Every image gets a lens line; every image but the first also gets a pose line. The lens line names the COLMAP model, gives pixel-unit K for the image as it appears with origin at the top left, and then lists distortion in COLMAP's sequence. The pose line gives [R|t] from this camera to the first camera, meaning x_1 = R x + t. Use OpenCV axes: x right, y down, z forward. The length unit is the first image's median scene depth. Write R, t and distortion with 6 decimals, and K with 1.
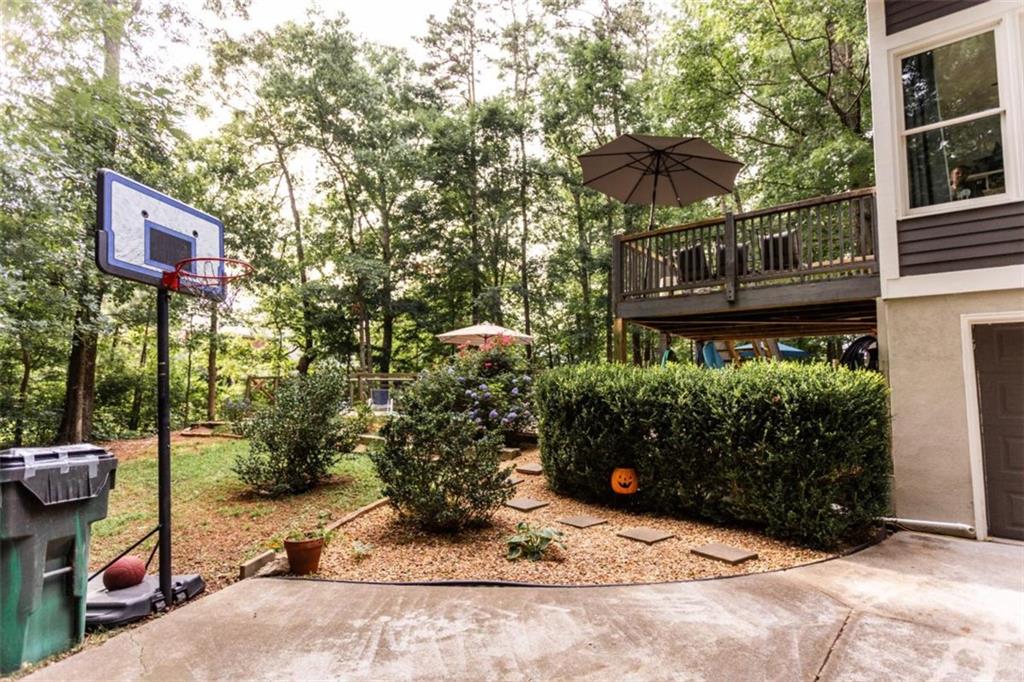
lens RADIAL K [[576.2, 0, 515.7], [0, 576.2, 338.5], [0, 0, 1]] dist [-0.000150, -0.000559]
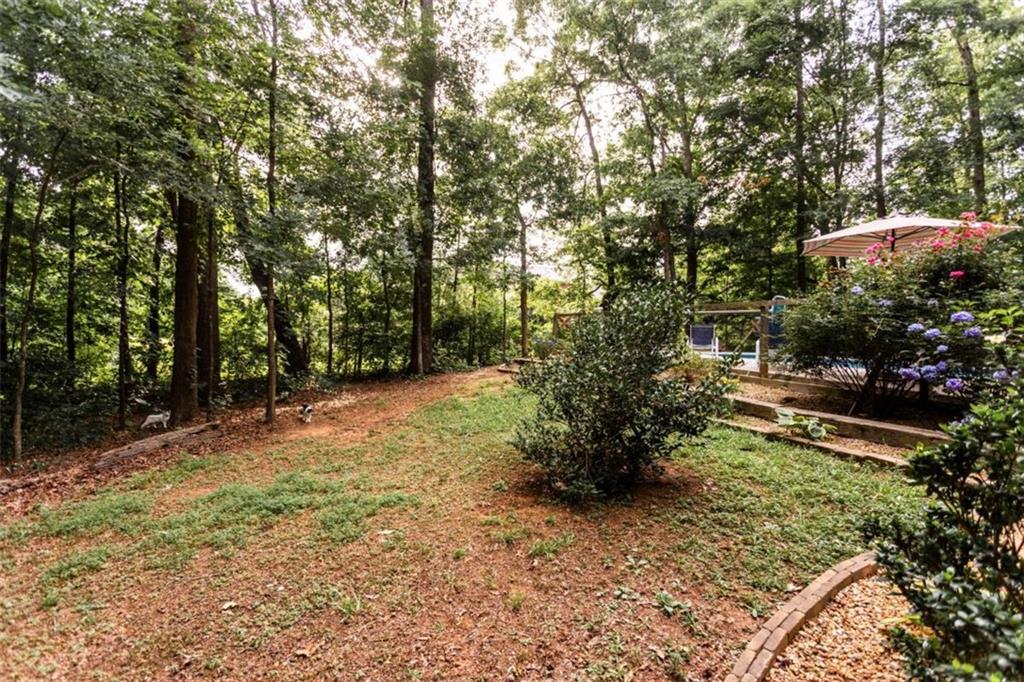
lens RADIAL K [[489.7, 0, 513.2], [0, 489.7, 335.2], [0, 0, 1]] dist [-0.000447, 0.001225]
pose [[0.858607, 0.004895, -0.512610, -0.092186], [0.047318, 0.994929, 0.088758, 0.023957], [0.510445, -0.100464, 0.854022, 0.239565]]
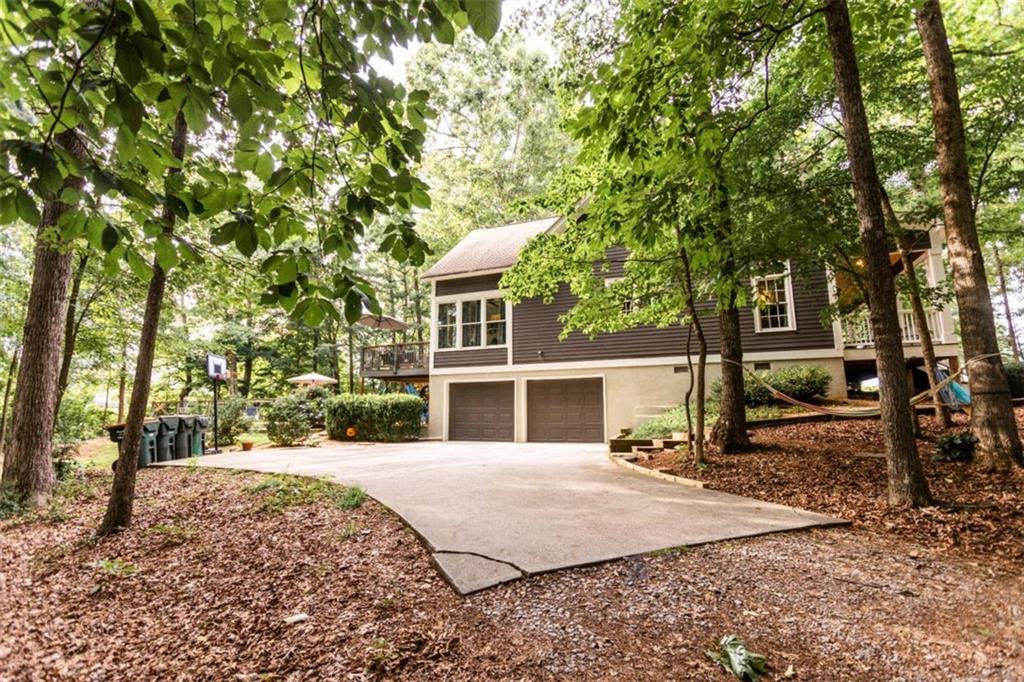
lens RADIAL K [[489.7, 0, 515.4], [0, 489.7, 334.1], [0, 0, 1]] dist [-0.000447, 0.001225]
pose [[0.954040, 0.026470, 0.298508, 0.066294], [-0.006905, 0.997769, -0.066408, -0.032700], [-0.299600, 0.061294, 0.952094, -0.526779]]
